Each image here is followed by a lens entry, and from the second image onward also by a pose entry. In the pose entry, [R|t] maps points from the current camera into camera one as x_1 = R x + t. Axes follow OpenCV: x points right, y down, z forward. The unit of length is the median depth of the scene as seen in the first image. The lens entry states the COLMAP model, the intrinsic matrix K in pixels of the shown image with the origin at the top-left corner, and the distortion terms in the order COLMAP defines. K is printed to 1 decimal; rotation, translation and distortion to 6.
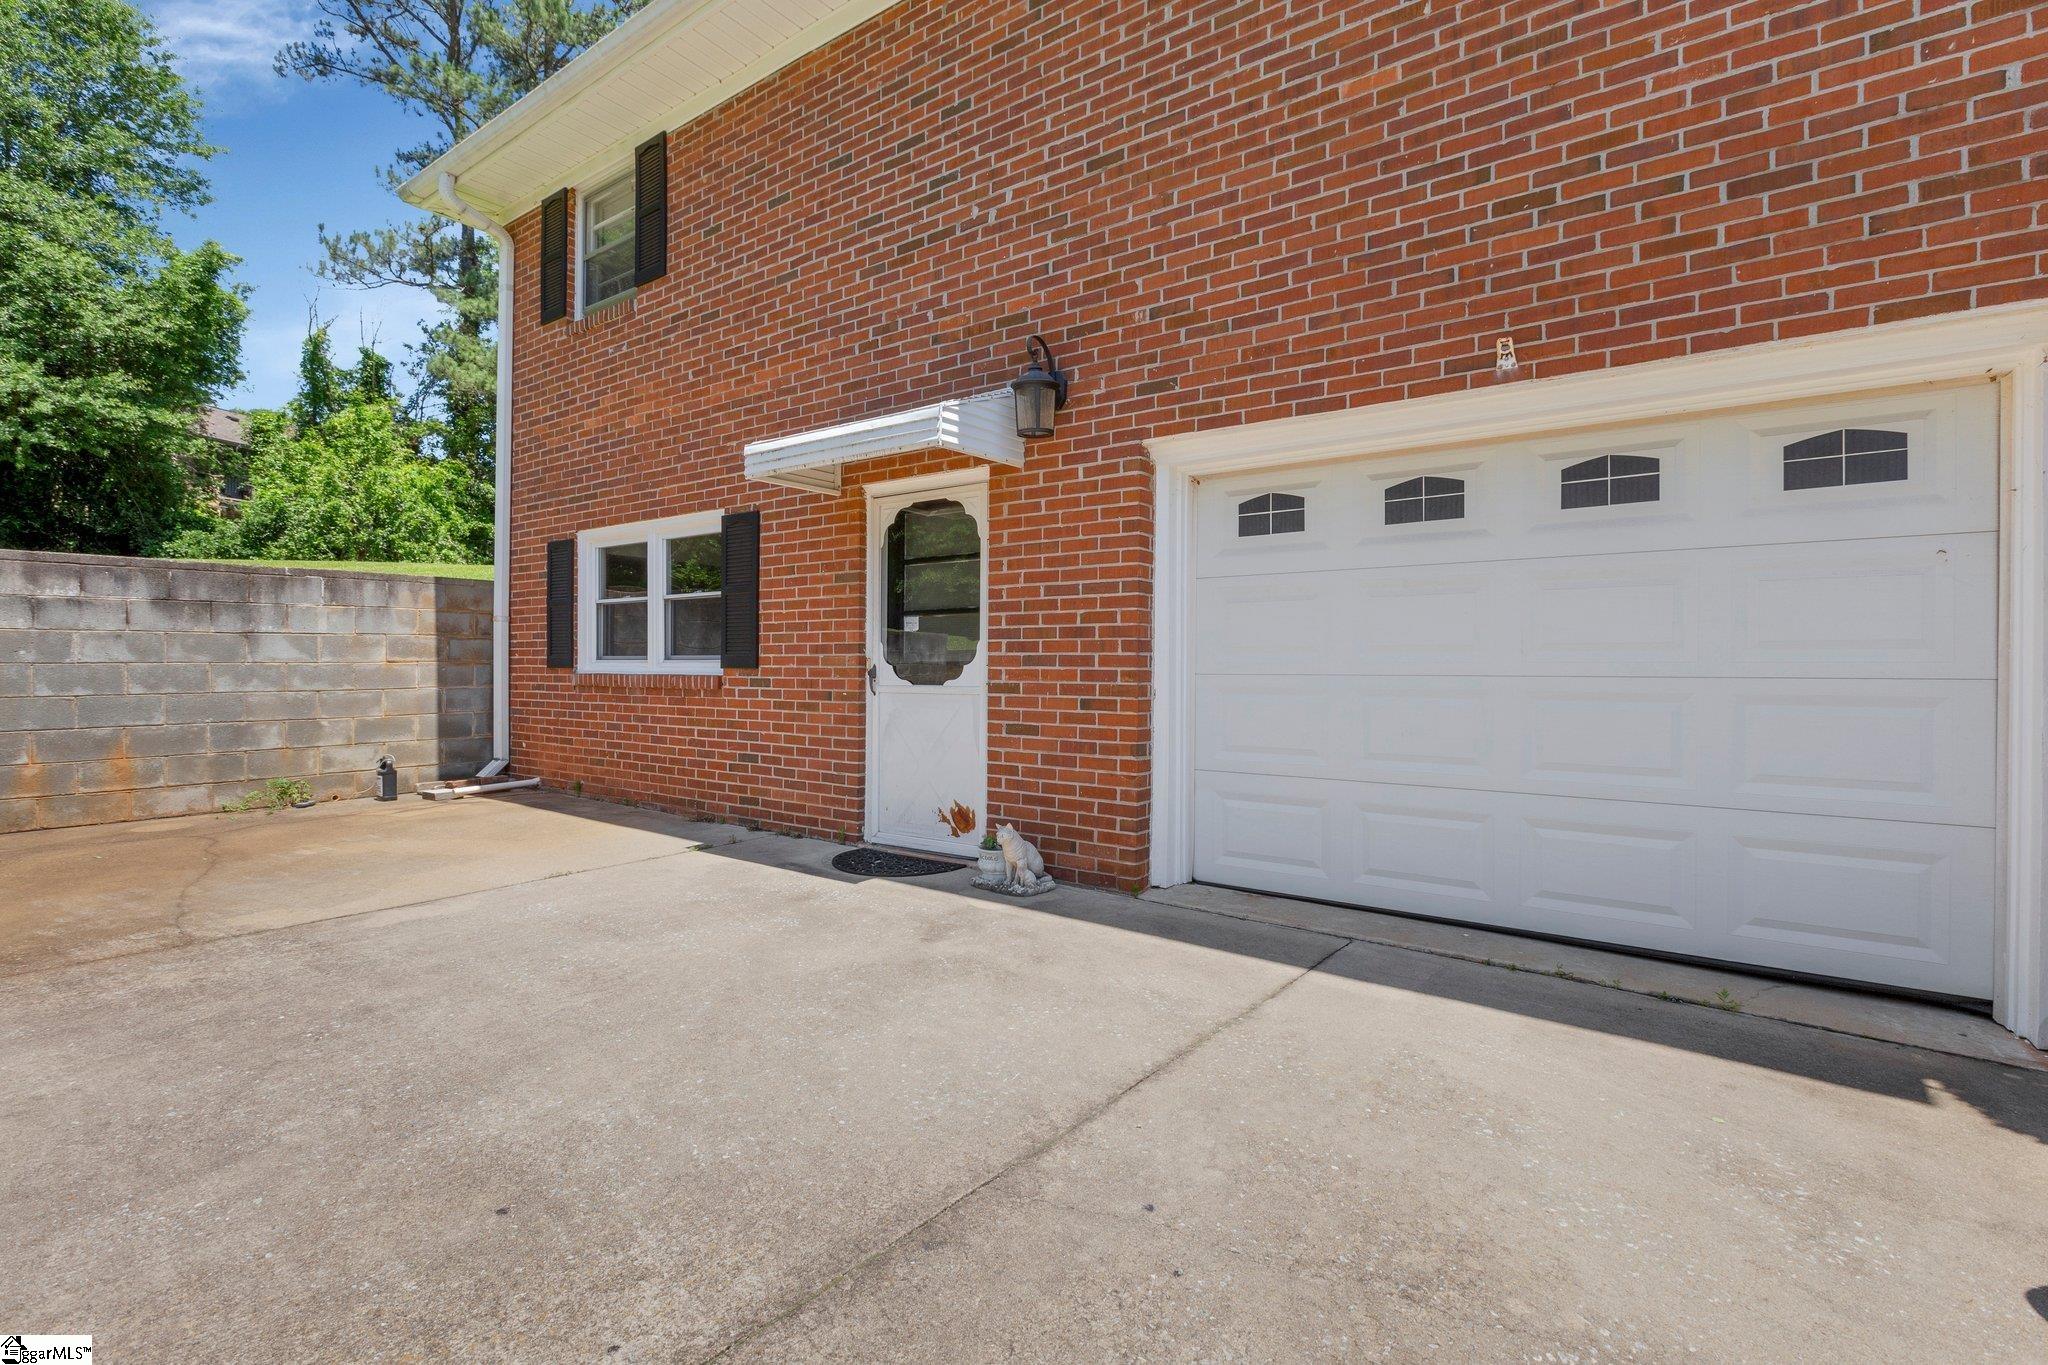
lens RADIAL K [[924.0, 0, 1097.8], [0, 924.0, 683.6], [0, 0, 1]] dist [0.001917, -0.000249]
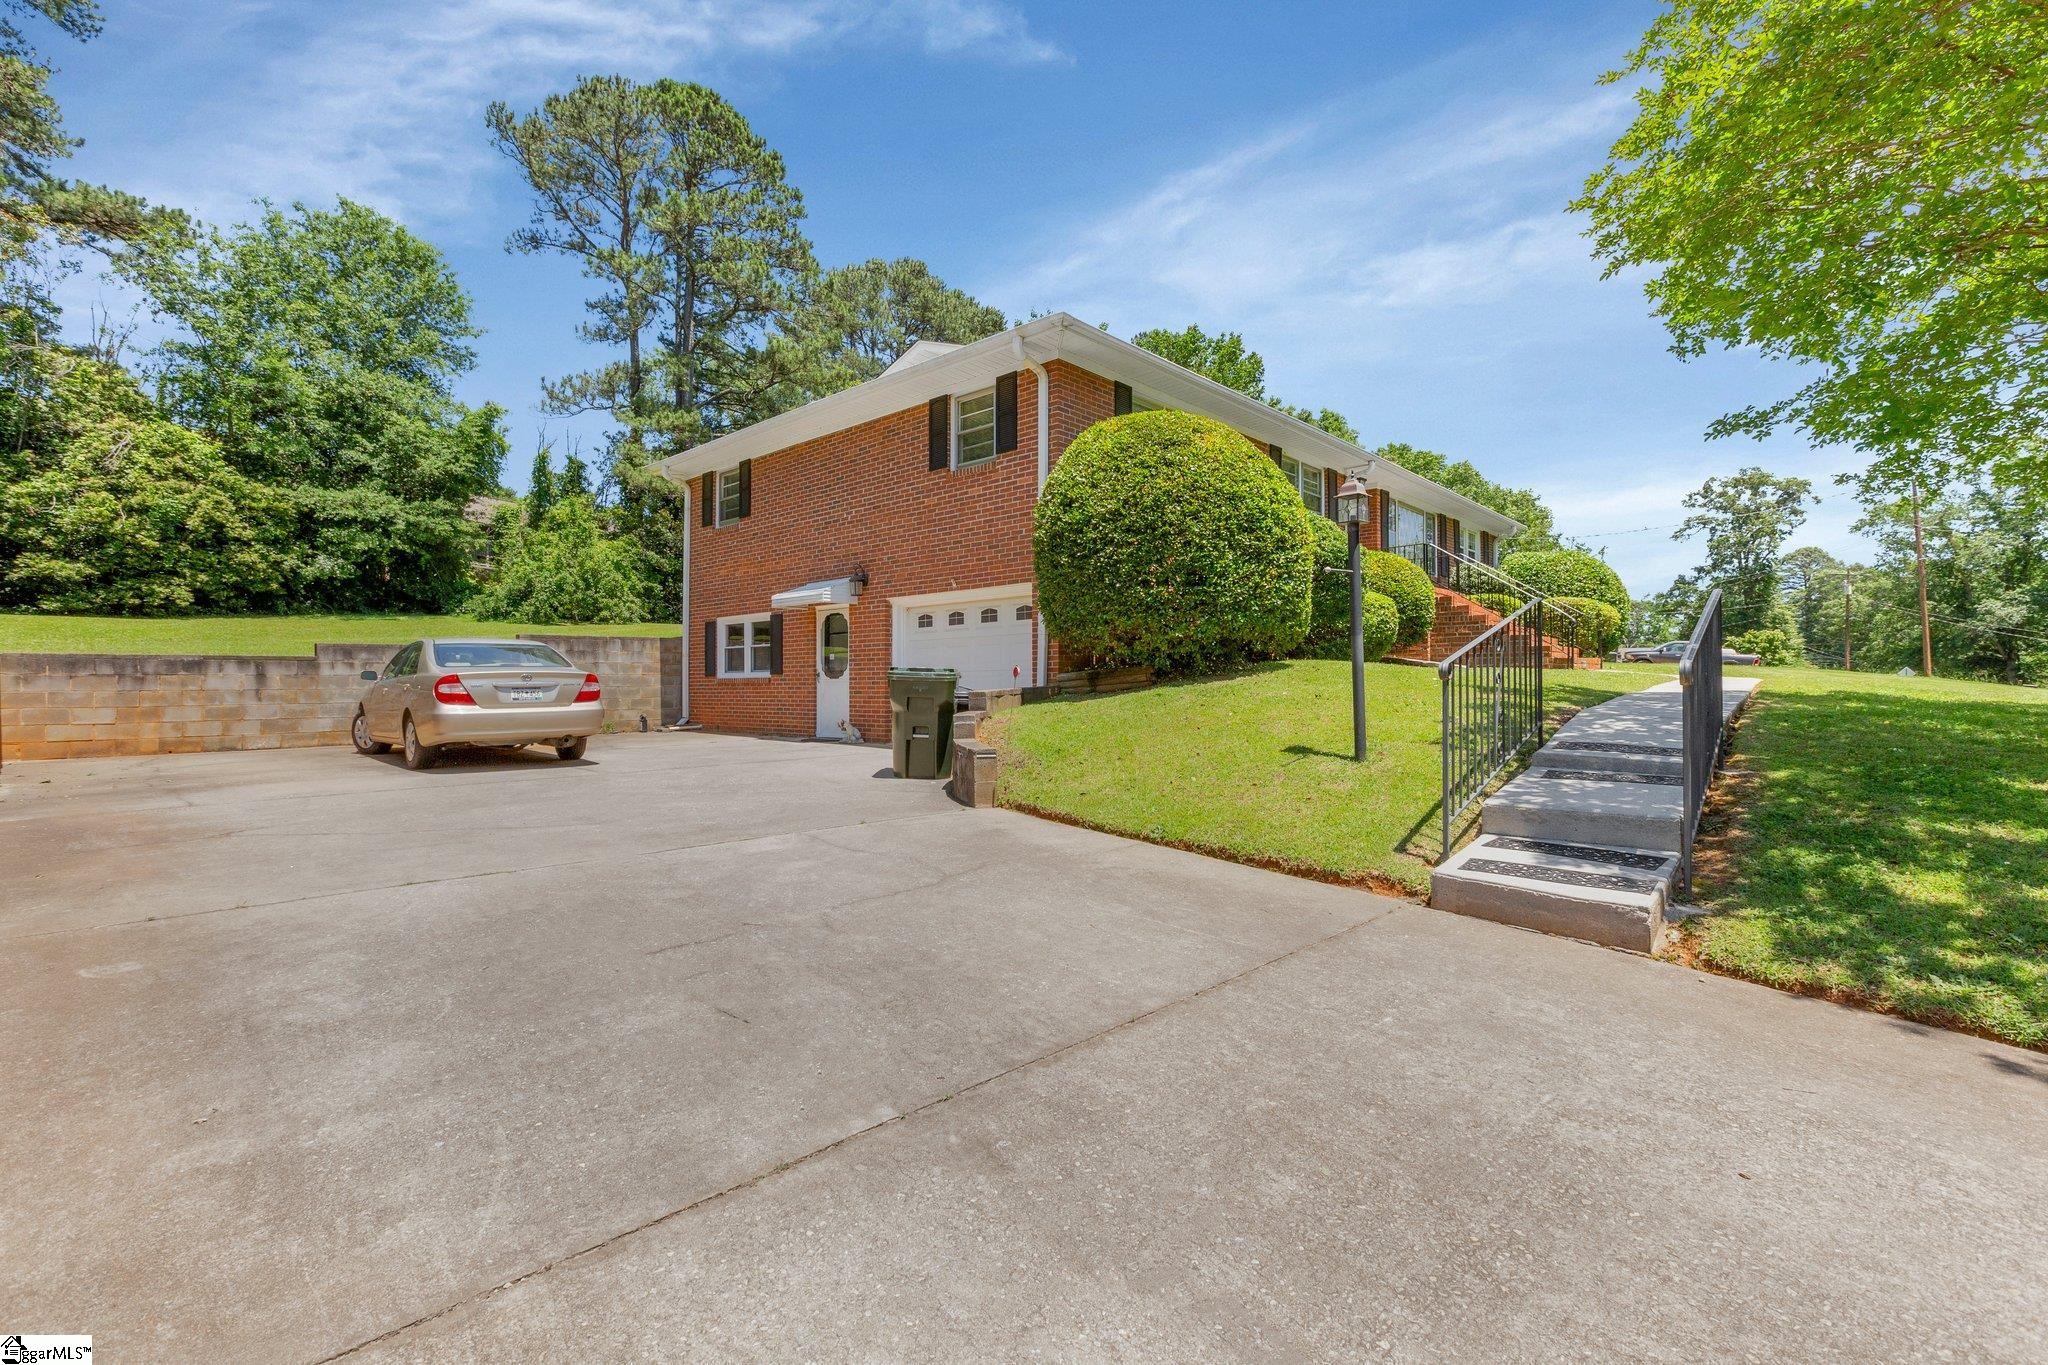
lens RADIAL K [[924.0, 0, 1041.6], [0, 924.0, 687.5], [0, 0, 1]] dist [0.001917, -0.000249]
pose [[0.986027, -0.010610, -0.166246, 0.610355], [0.008486, 0.999873, -0.013479, 0.048245], [0.166367, 0.011880, 0.985992, -1.123357]]
